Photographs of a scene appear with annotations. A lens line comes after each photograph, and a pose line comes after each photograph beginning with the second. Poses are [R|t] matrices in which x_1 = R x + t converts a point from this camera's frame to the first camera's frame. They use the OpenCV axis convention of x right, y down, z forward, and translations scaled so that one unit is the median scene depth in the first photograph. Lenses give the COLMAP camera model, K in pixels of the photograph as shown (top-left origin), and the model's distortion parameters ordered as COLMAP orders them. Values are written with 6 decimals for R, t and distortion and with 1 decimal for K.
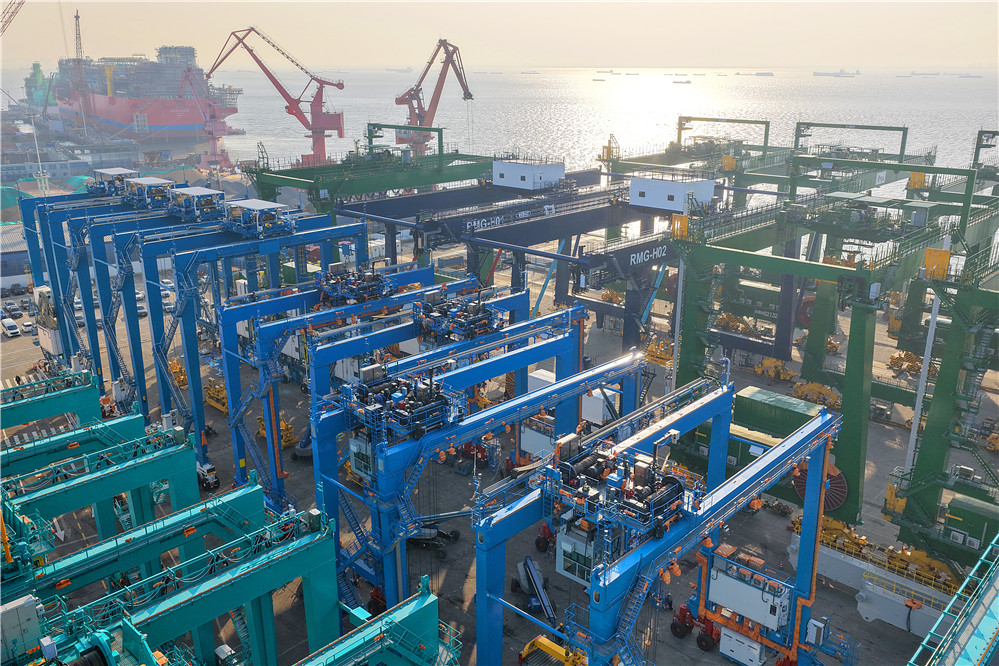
lens RADIAL K [[808.3, 0, 494.6], [0, 808.3, 329.8], [0, 0, 1]] dist [-0.015208, -0.003806]
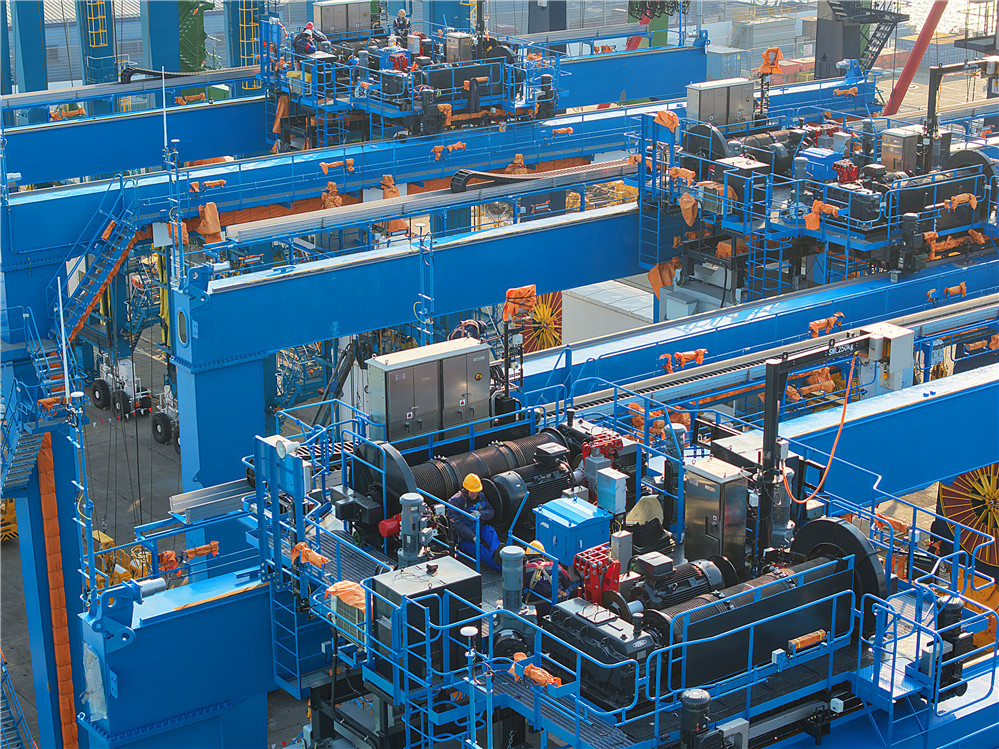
lens RADIAL K [[2027.2, 0, 498.1], [0, 2027.2, 375.9], [0, 0, 1]] dist [-0.261817, 0.000000]
pose [[0.988694, 0.045545, -0.142863, -0.074373], [-0.044239, 0.998945, 0.012304, 0.046694], [0.143273, -0.005845, 0.989666, 0.565870]]
